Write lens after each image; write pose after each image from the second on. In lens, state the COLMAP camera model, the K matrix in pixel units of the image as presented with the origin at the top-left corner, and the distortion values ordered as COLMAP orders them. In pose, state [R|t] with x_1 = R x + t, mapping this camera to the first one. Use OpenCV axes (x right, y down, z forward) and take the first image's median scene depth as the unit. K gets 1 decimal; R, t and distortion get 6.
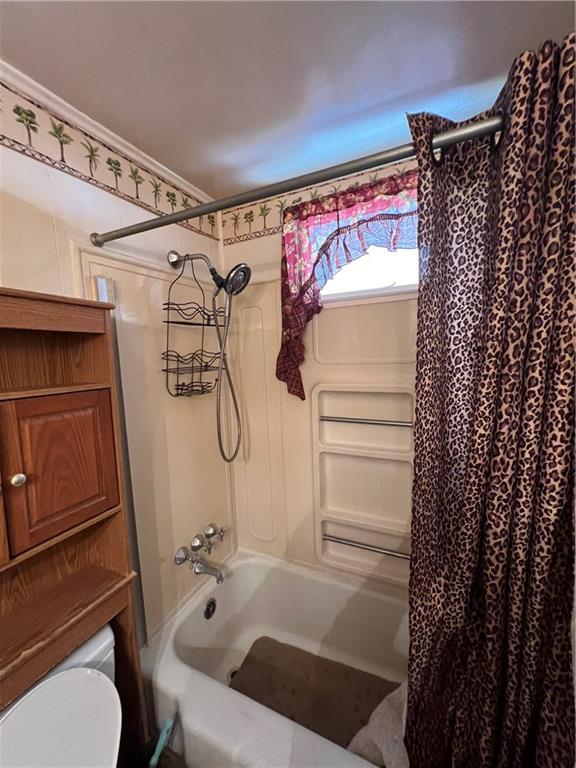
lens RADIAL K [[307.0, 0, 288.0], [0, 307.0, 384.0], [0, 0, 1]] dist [0.001177, -0.000005]
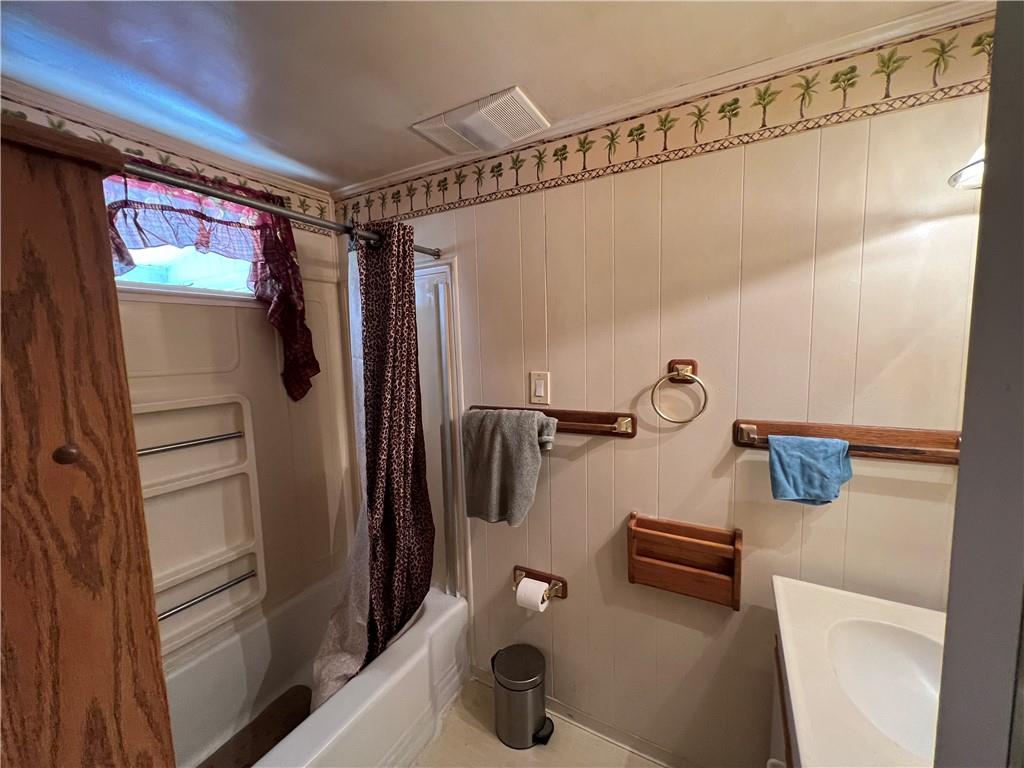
lens RADIAL K [[409.3, 0, 512.0], [0, 409.3, 384.0], [0, 0, 1]] dist [0.001177, -0.000005]
pose [[0.058840, -0.057691, 0.996599, -0.905073], [0.130291, 0.990233, 0.049630, 0.025329], [-0.989728, 0.126928, 0.065782, 0.043405]]
